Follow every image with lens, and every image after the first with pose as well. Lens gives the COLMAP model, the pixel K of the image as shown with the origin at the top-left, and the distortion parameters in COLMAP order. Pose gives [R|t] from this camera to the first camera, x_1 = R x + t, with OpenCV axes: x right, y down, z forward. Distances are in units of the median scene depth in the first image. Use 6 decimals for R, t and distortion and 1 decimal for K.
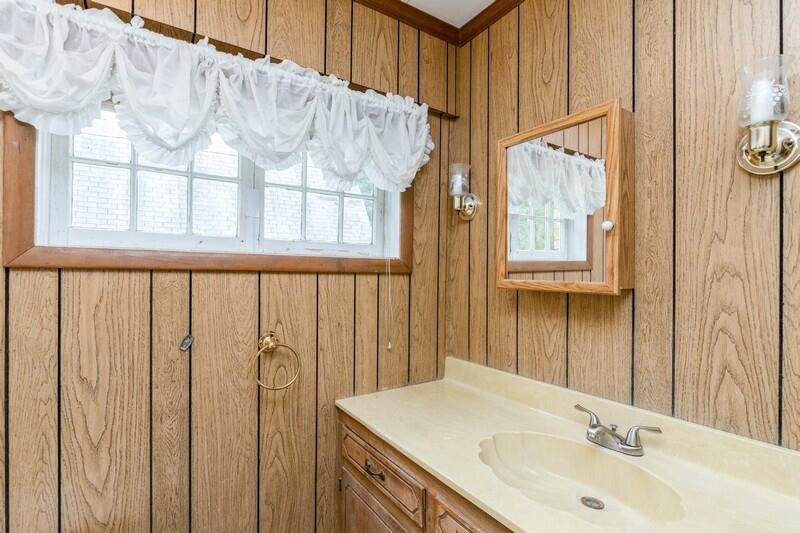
lens RADIAL K [[396.3, 0, 399.6], [0, 396.3, 273.7], [0, 0, 1]] dist [-0.000843, -0.000135]
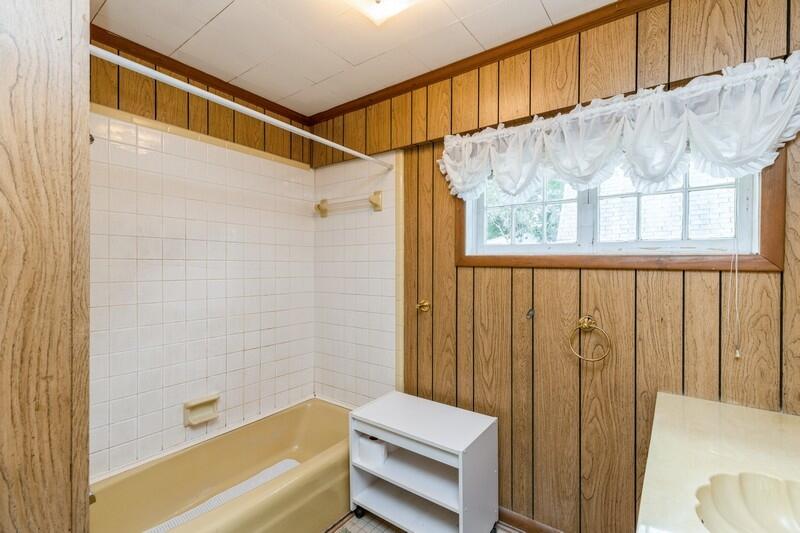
lens RADIAL K [[361.8, 0, 396.8], [0, 361.8, 275.7], [0, 0, 1]] dist [0.000787, 0.000603]
pose [[0.314063, 0.018443, -0.949223, 0.577968], [-0.013033, 0.999801, 0.015113, 0.009132], [0.949313, 0.007625, 0.314241, 0.046576]]
